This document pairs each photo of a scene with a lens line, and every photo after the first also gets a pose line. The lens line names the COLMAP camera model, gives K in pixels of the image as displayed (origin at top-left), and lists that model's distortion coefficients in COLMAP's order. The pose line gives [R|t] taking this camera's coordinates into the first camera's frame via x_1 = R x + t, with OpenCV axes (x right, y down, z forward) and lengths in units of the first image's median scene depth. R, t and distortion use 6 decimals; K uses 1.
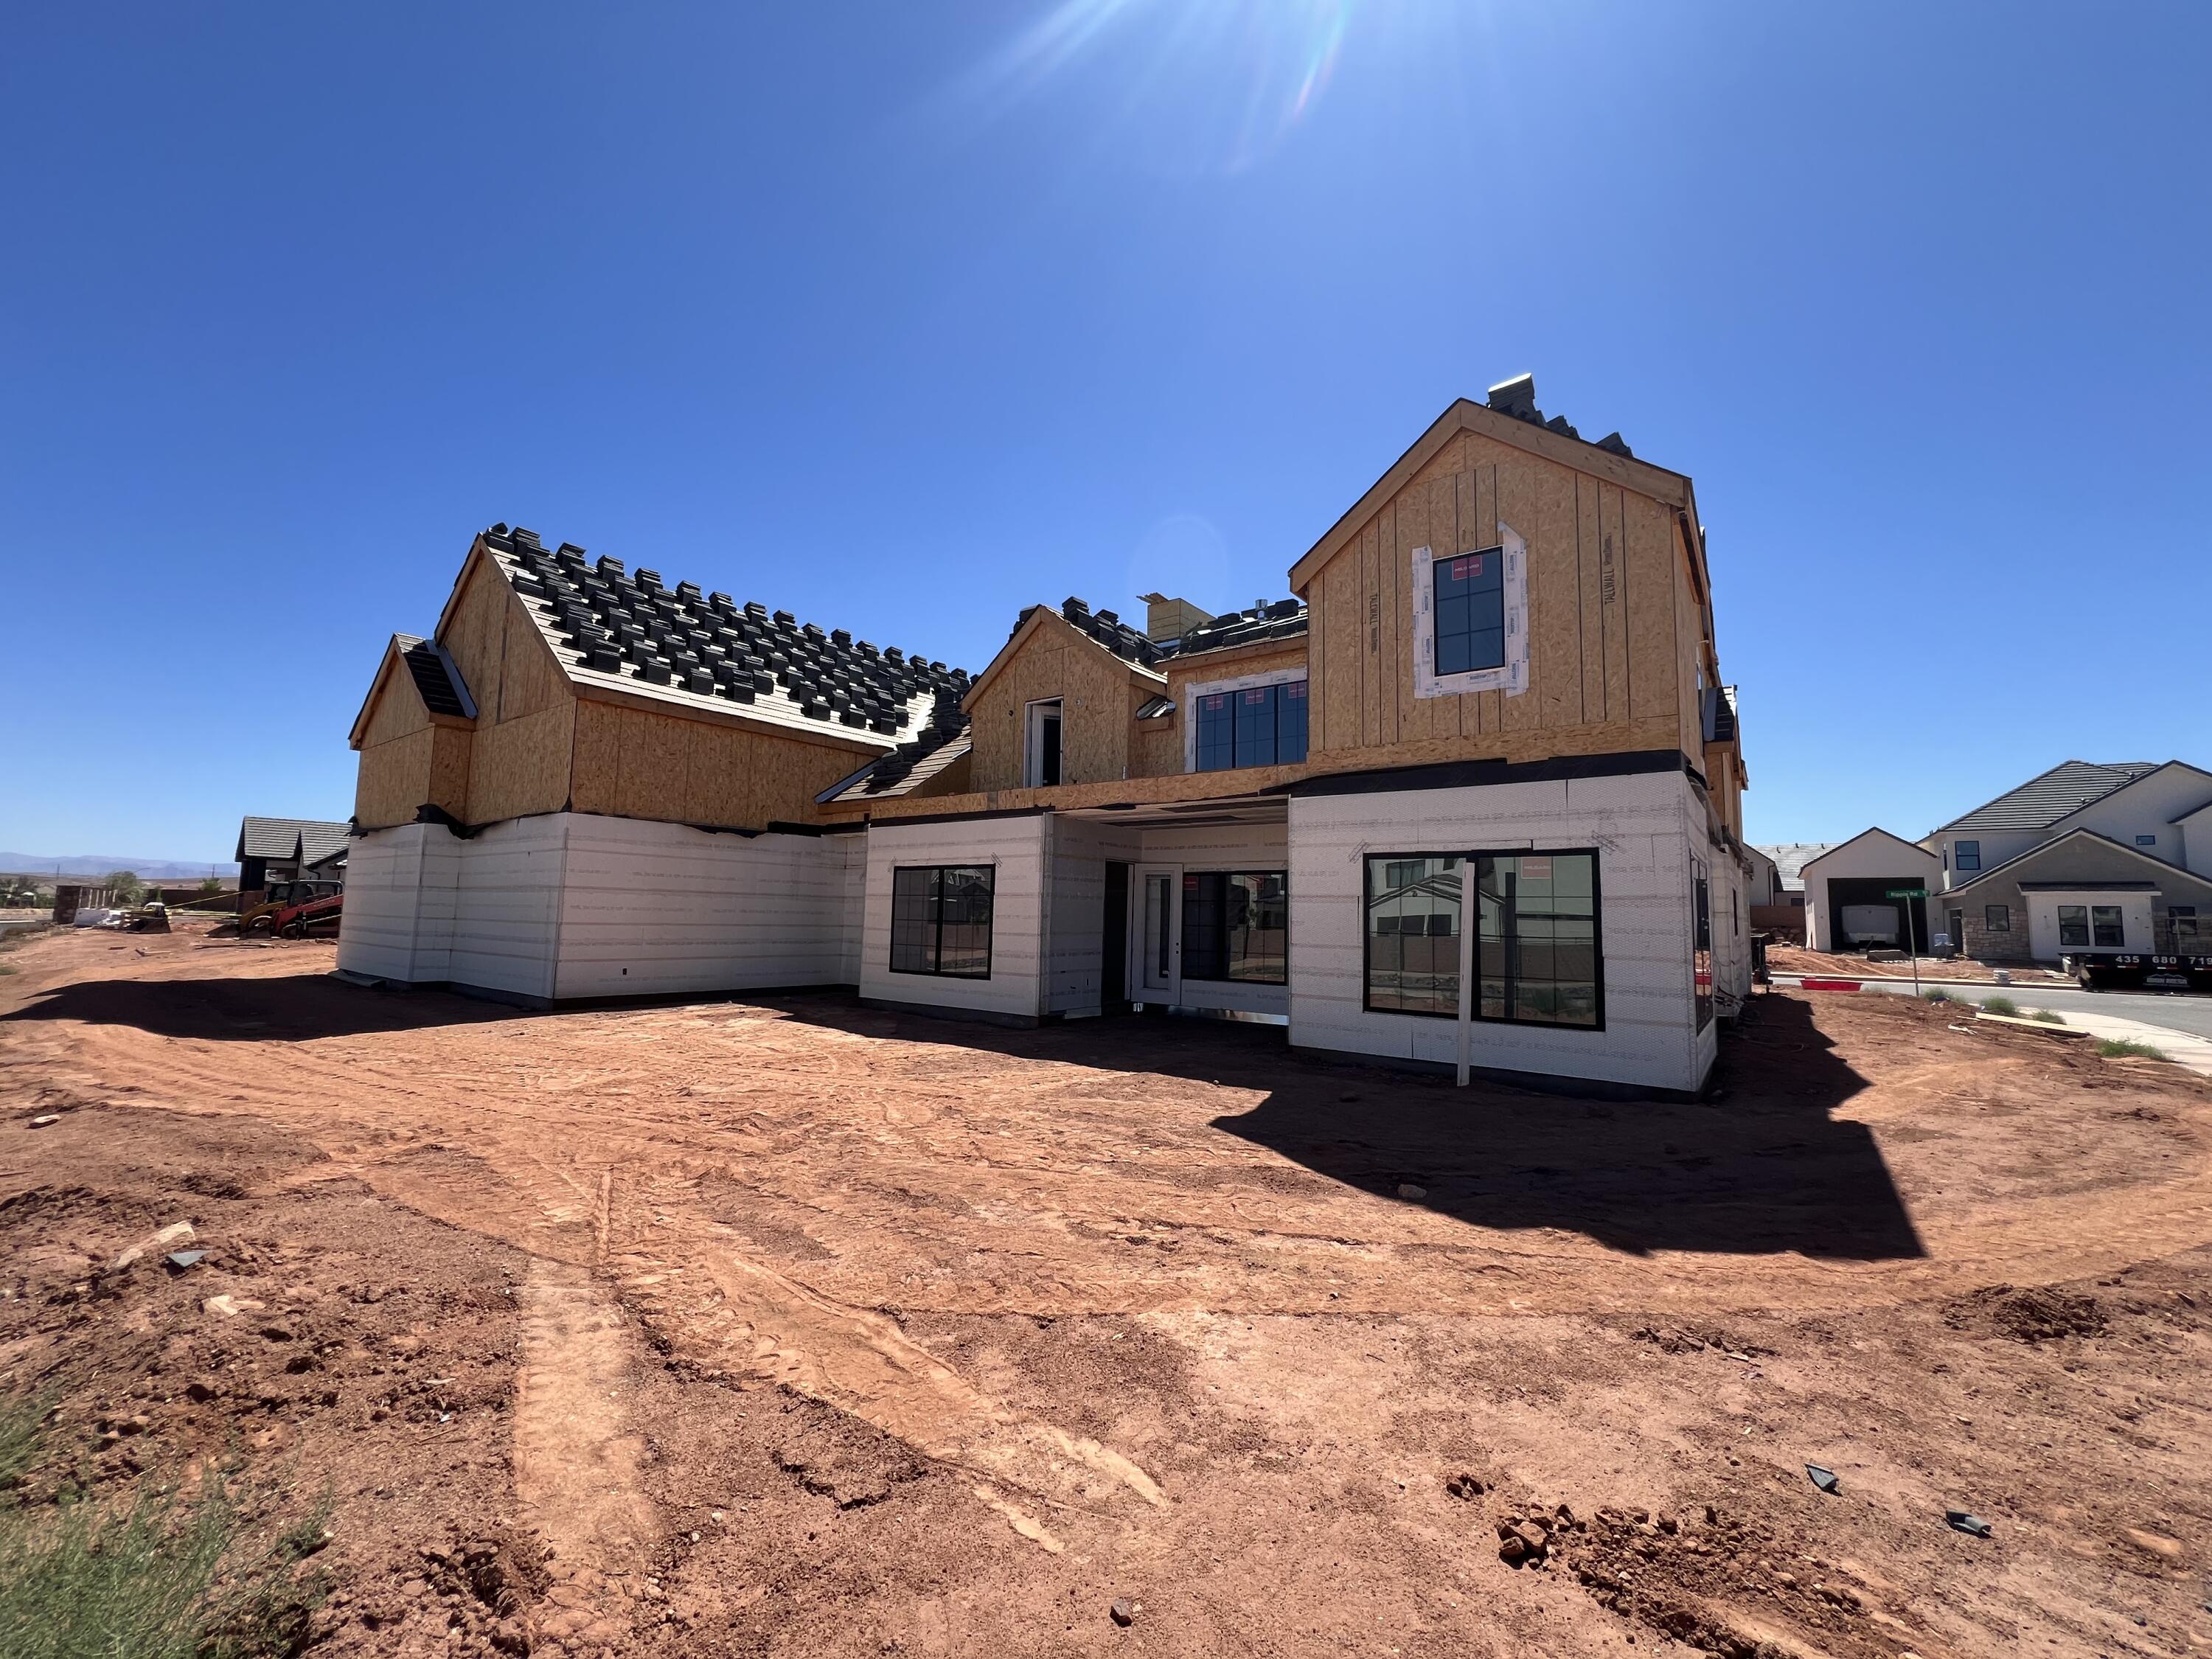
lens RADIAL K [[899.1, 0, 1111.4], [0, 899.1, 828.9], [0, 0, 1]] dist [-0.002404, -0.000145]
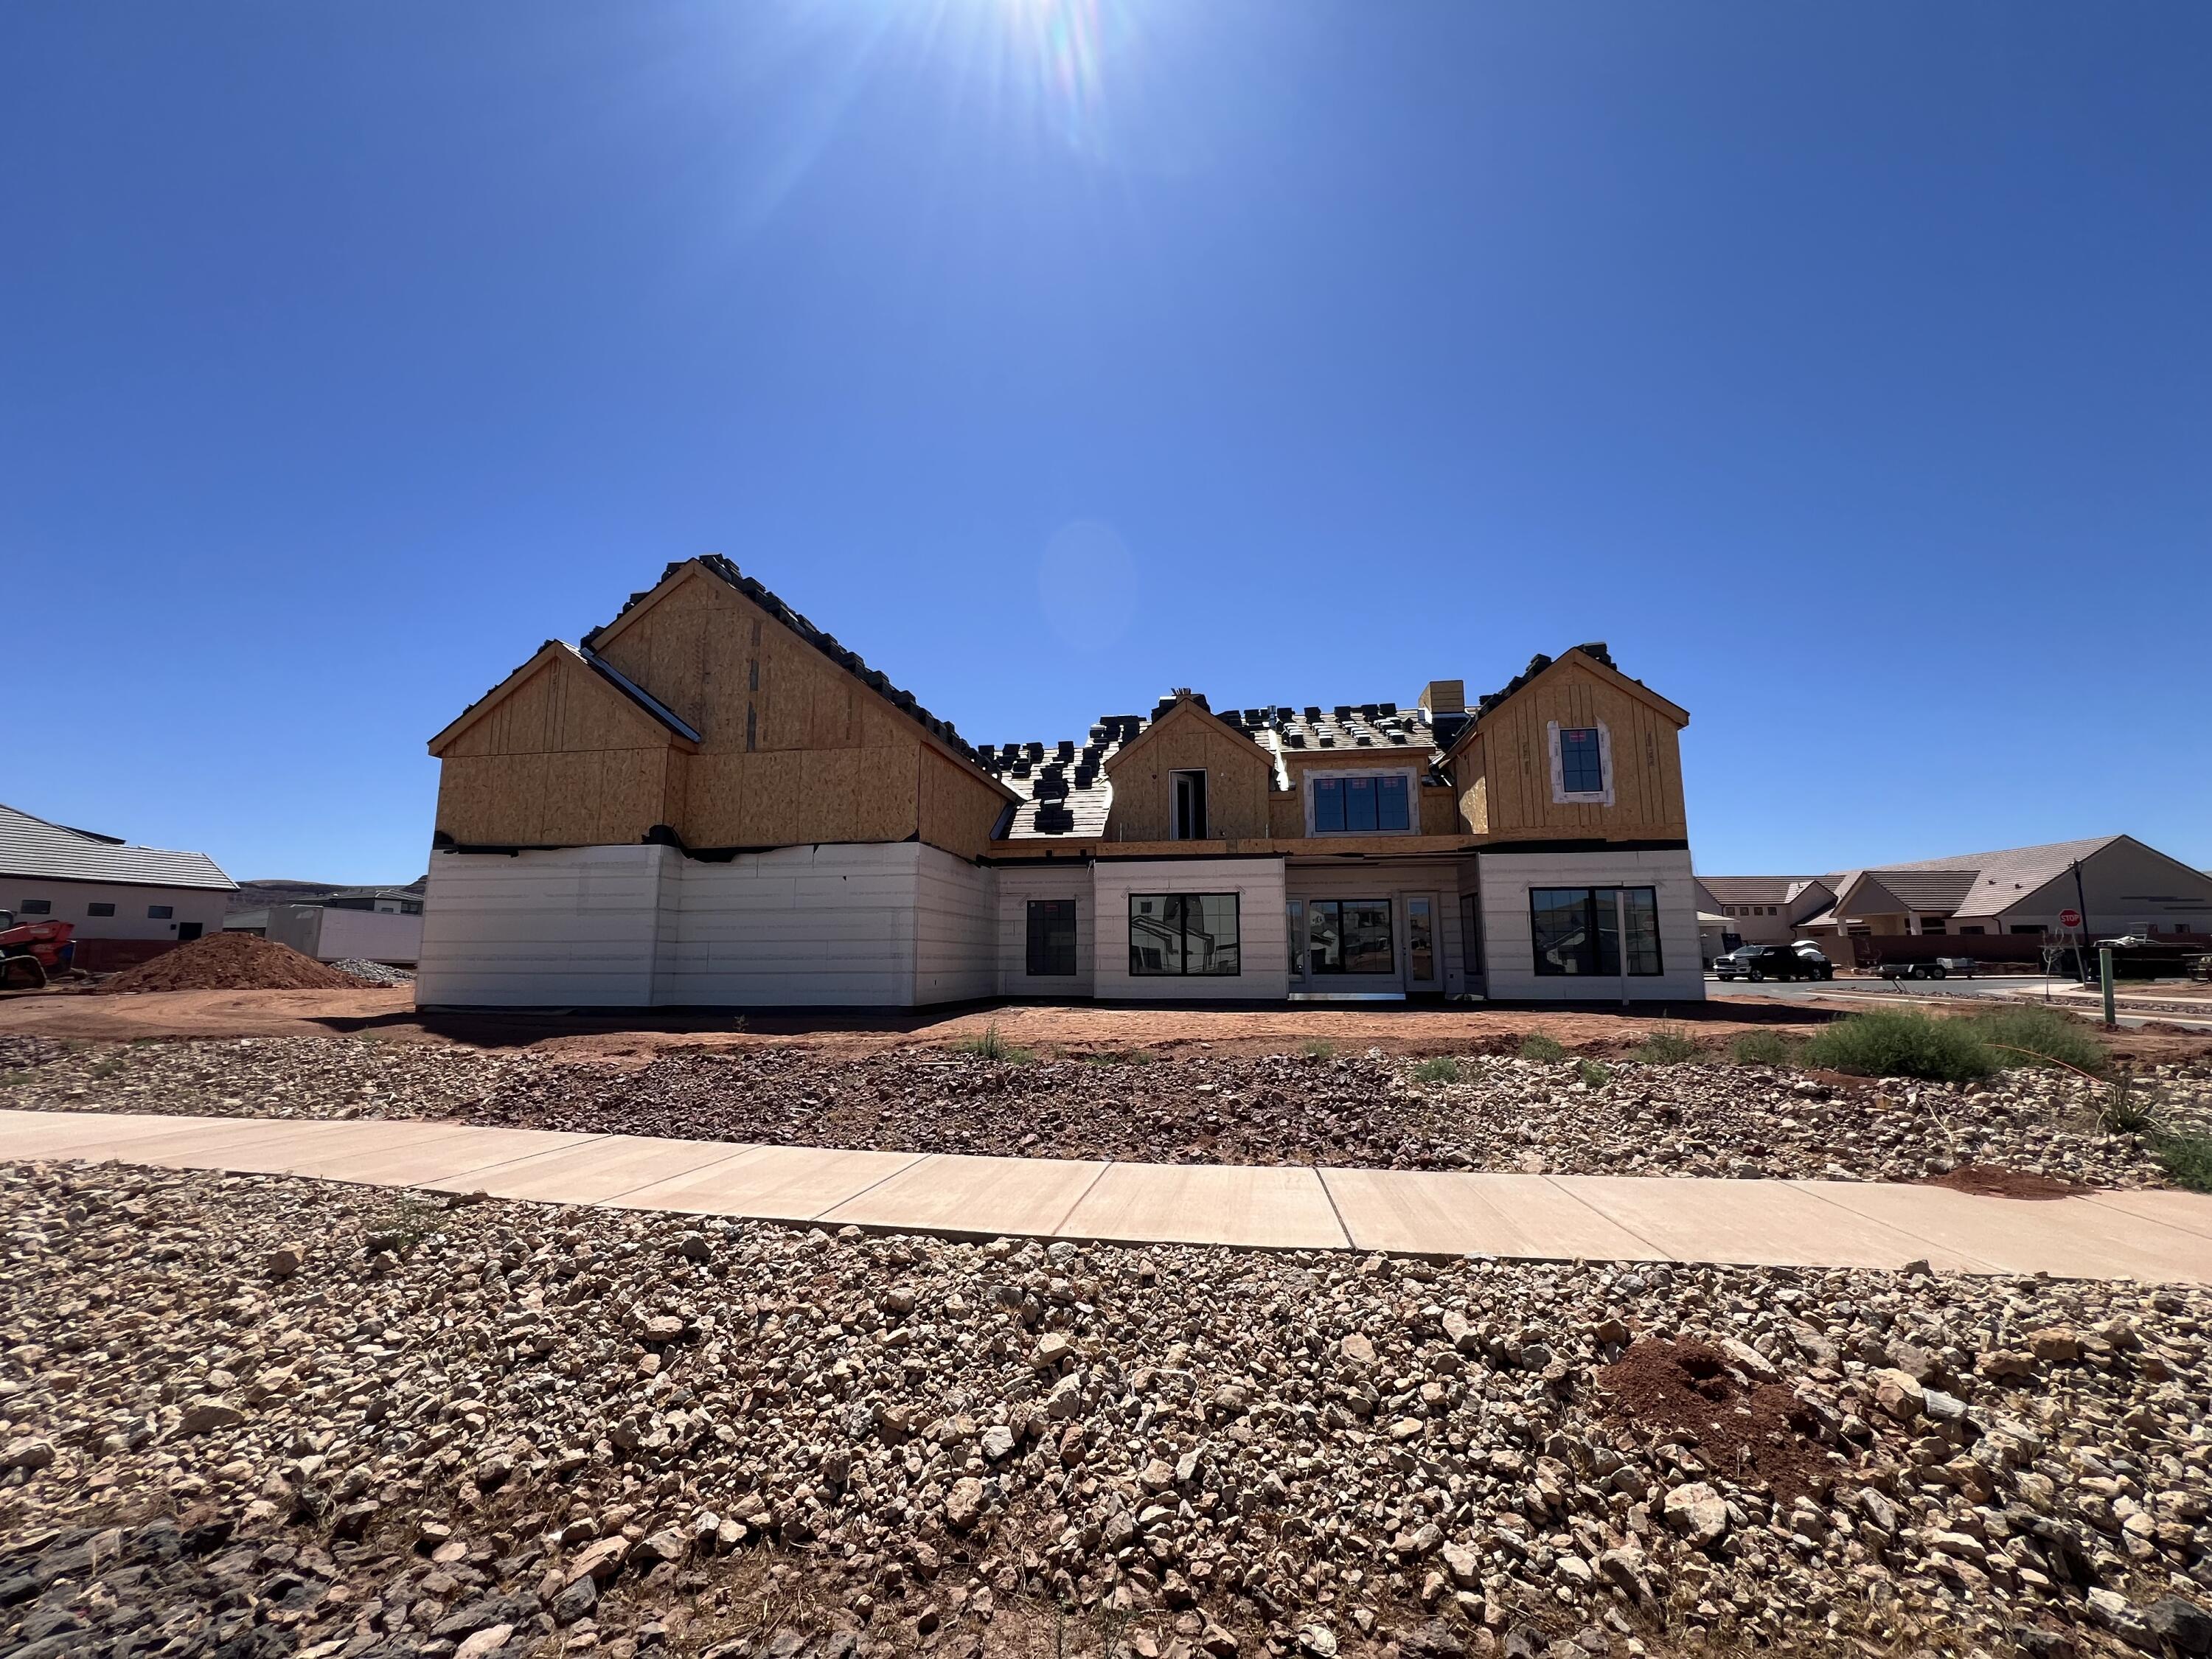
lens RADIAL K [[899.1, 0, 1112.5], [0, 899.1, 839.9], [0, 0, 1]] dist [-0.002404, -0.000145]
pose [[0.879636, 0.040081, 0.473956, -1.253802], [-0.025004, 0.998962, -0.038072, 0.020998], [-0.474990, 0.021639, 0.879725, -0.174047]]
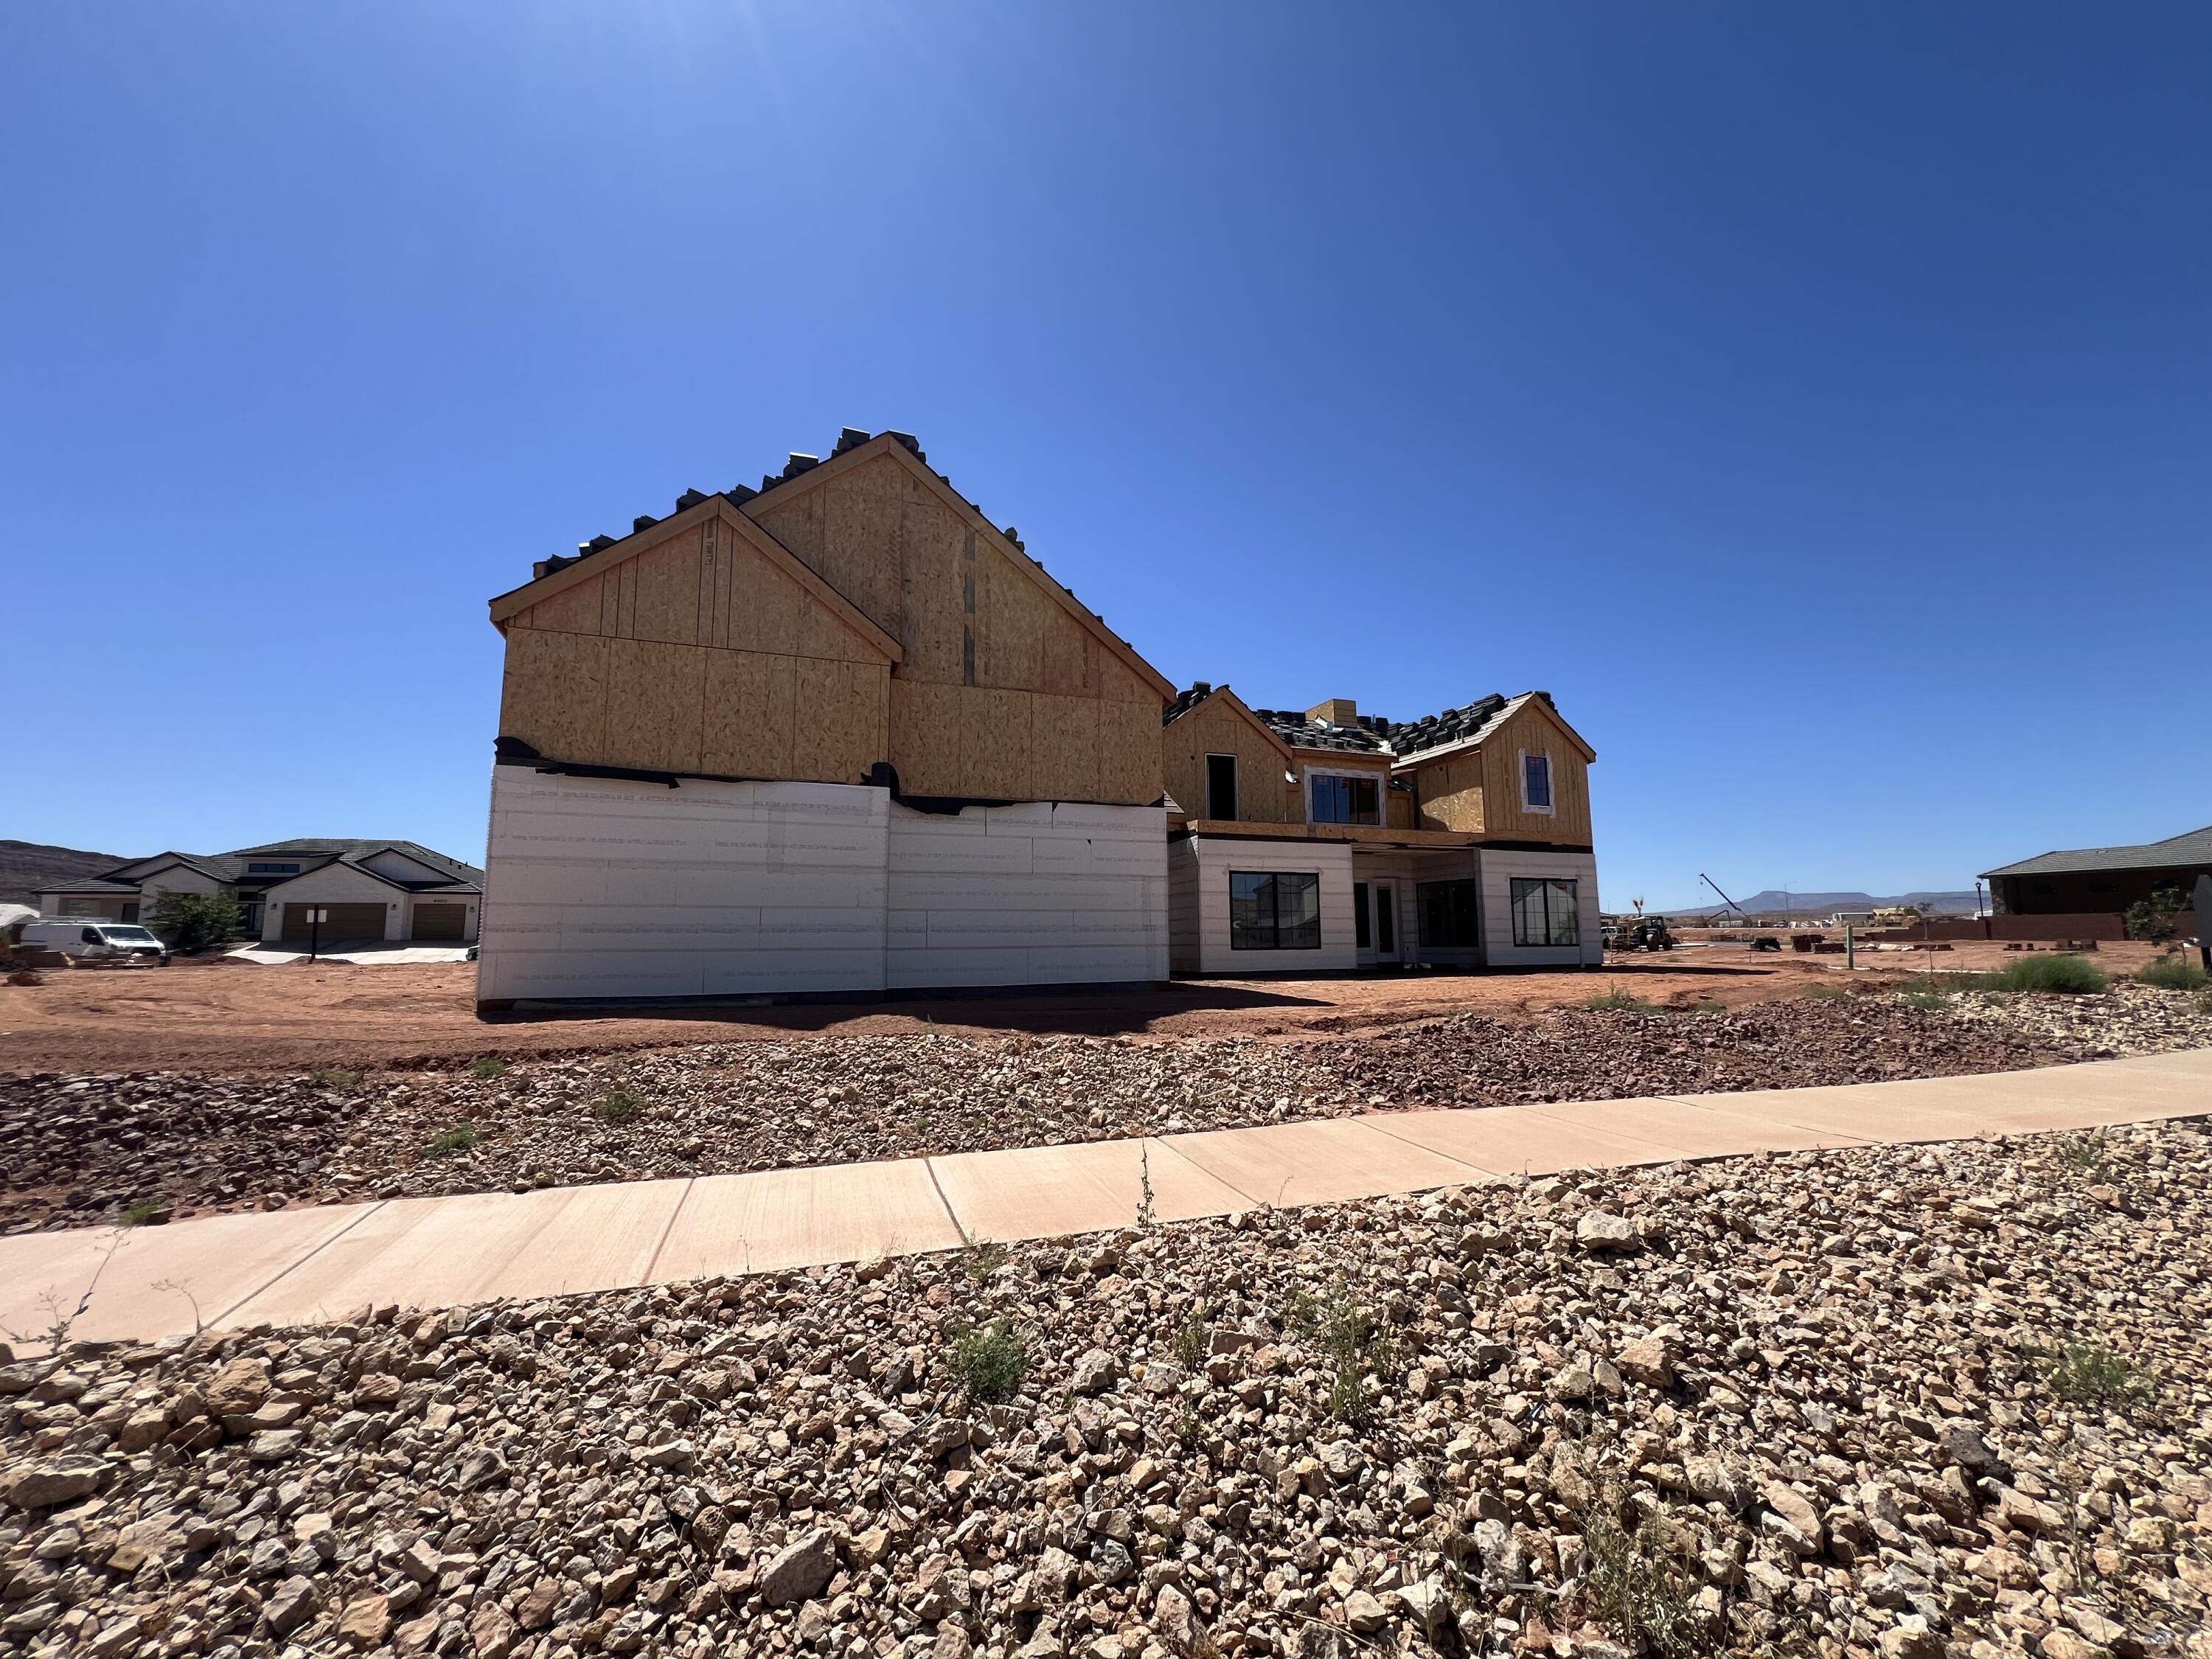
lens RADIAL K [[899.1, 0, 1105.8], [0, 899.1, 826.3], [0, 0, 1]] dist [-0.002404, -0.000145]
pose [[0.518492, 0.086387, 0.850707, -2.099078], [-0.064404, 0.996003, -0.061888, 0.100351], [-0.852653, -0.022701, 0.521984, 0.668794]]
